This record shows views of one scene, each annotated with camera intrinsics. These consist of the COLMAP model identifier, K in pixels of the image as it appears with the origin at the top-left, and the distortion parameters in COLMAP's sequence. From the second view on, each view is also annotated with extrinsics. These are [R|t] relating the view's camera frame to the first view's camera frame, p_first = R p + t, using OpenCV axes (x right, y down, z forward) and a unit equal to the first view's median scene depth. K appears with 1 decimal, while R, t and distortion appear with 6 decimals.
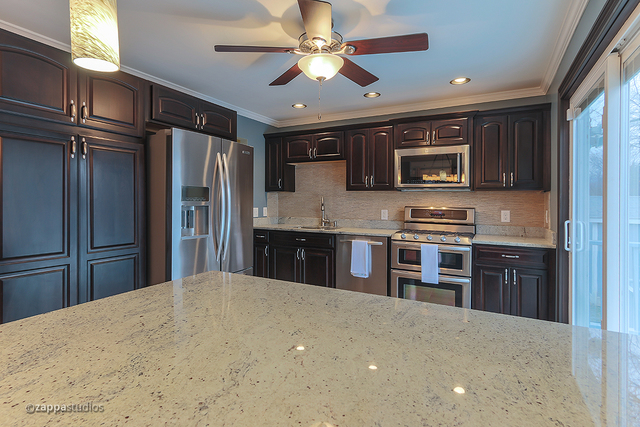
lens RADIAL K [[329.5, 0, 319.6], [0, 329.5, 200.7], [0, 0, 1]] dist [-0.003366, 0.000002]
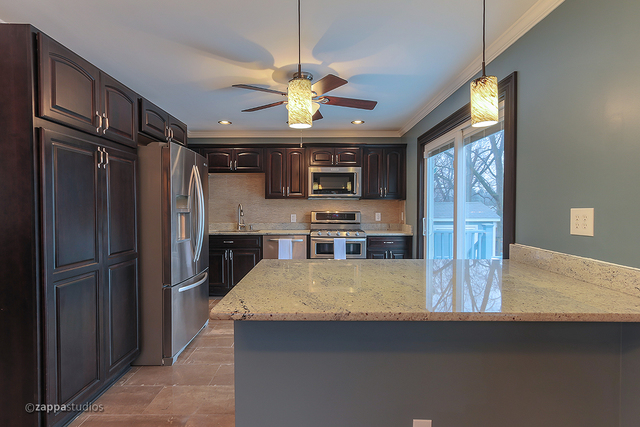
lens RADIAL K [[319.6, 0, 320.0], [0, 319.6, 213.5], [0, 0, 1]] dist [-0.017354, 0.000032]
pose [[0.873886, -0.017521, 0.485815, -0.353692], [0.007943, 0.999732, 0.021767, -0.000987], [-0.486066, -0.015163, 0.873790, -0.118261]]
